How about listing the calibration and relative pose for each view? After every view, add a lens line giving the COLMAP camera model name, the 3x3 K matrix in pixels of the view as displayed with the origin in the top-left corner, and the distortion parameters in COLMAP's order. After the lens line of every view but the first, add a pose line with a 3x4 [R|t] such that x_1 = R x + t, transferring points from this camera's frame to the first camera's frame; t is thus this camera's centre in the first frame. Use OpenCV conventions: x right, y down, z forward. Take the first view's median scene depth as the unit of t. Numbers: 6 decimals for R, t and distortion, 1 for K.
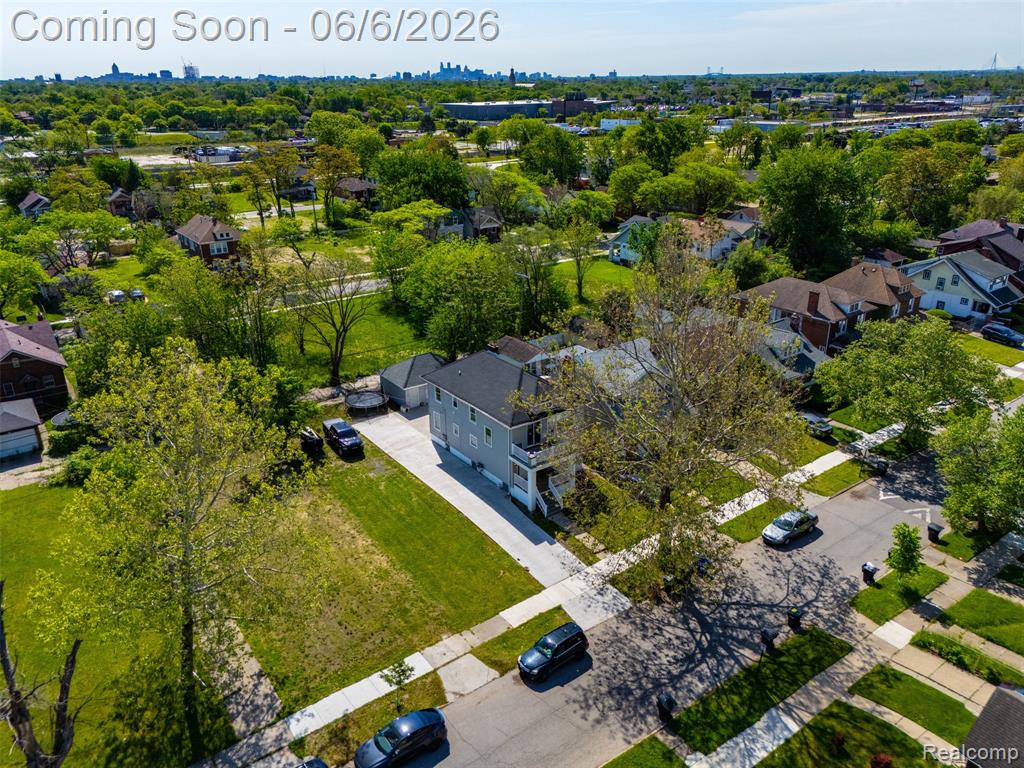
lens RADIAL K [[753.2, 0, 514.5], [0, 753.2, 384.4], [0, 0, 1]] dist [0.064735, -0.059584]
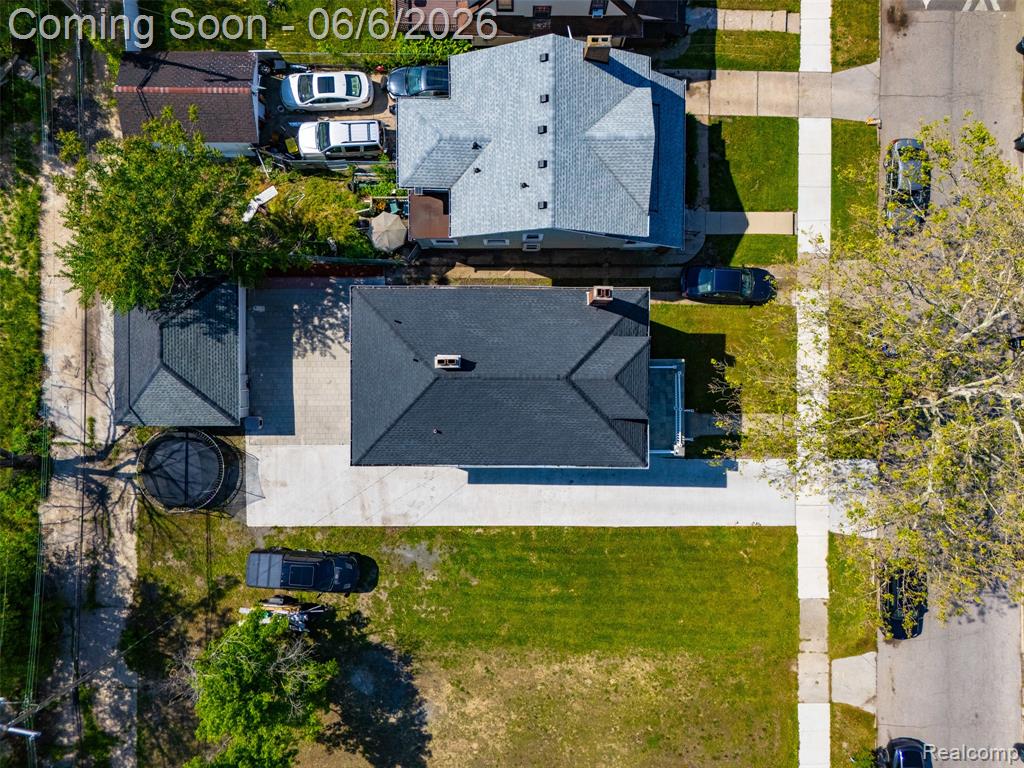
lens RADIAL K [[753.2, 0, 514.5], [0, 753.2, 384.4], [0, 0, 1]] dist [0.064735, -0.059584]
pose [[0.596196, -0.802830, 0.003820, -0.016188], [0.293571, 0.222435, 0.929698, -0.502193], [-0.747239, -0.553161, 0.368303, 0.800085]]
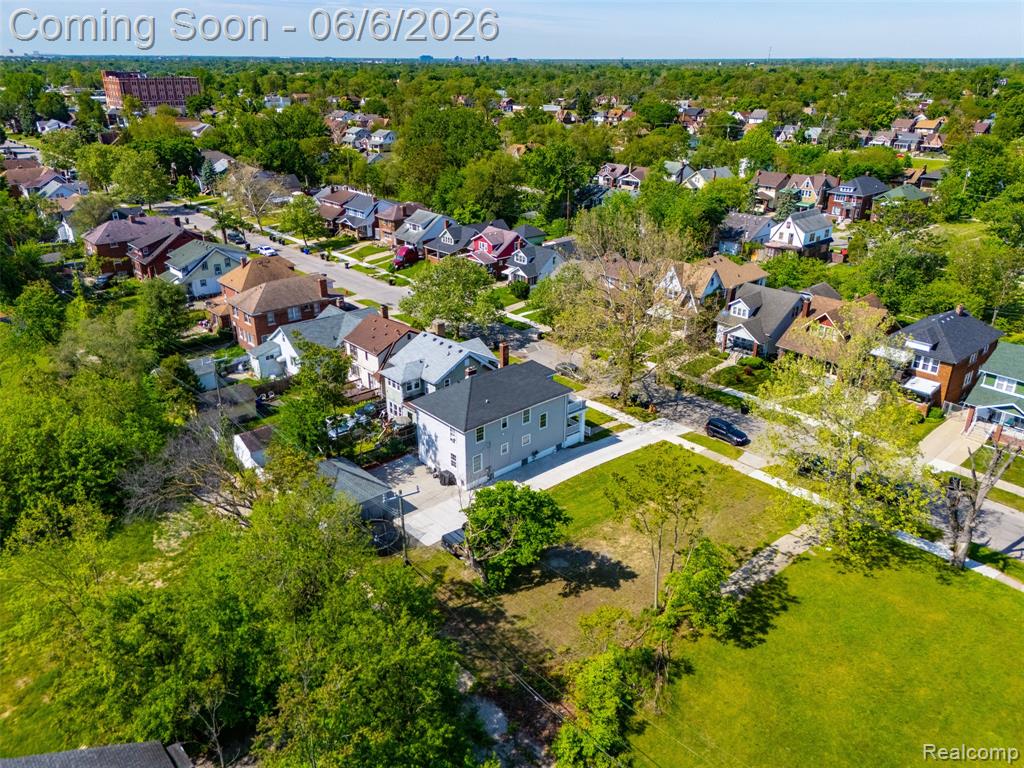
lens RADIAL K [[753.2, 0, 514.5], [0, 753.2, 384.4], [0, 0, 1]] dist [0.064735, -0.059584]
pose [[-0.092145, -0.383570, 0.918903, -1.051787], [0.370178, 0.843494, 0.389213, -0.438216], [-0.924380, 0.376022, 0.064265, 0.905494]]
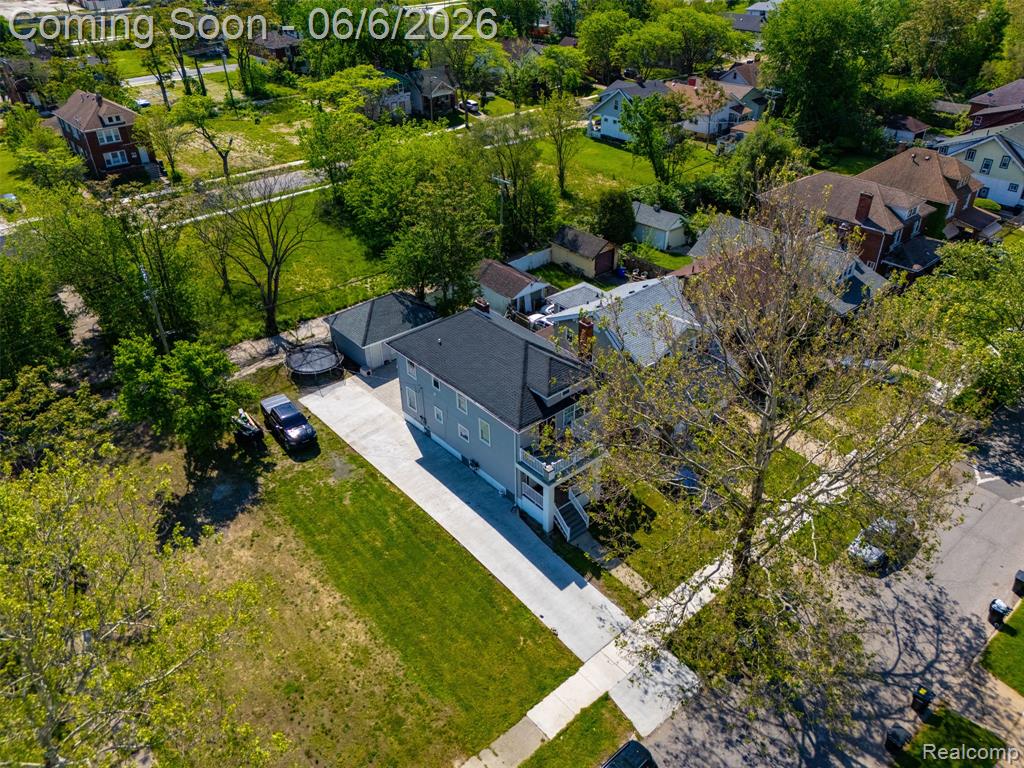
lens RADIAL K [[753.2, 0, 514.5], [0, 753.2, 384.4], [0, 0, 1]] dist [0.064735, -0.059584]
pose [[0.996977, -0.046357, 0.062355, -0.047977], [0.034032, 0.981975, 0.185920, -0.112383], [-0.069850, -0.183236, 0.980584, 0.254958]]
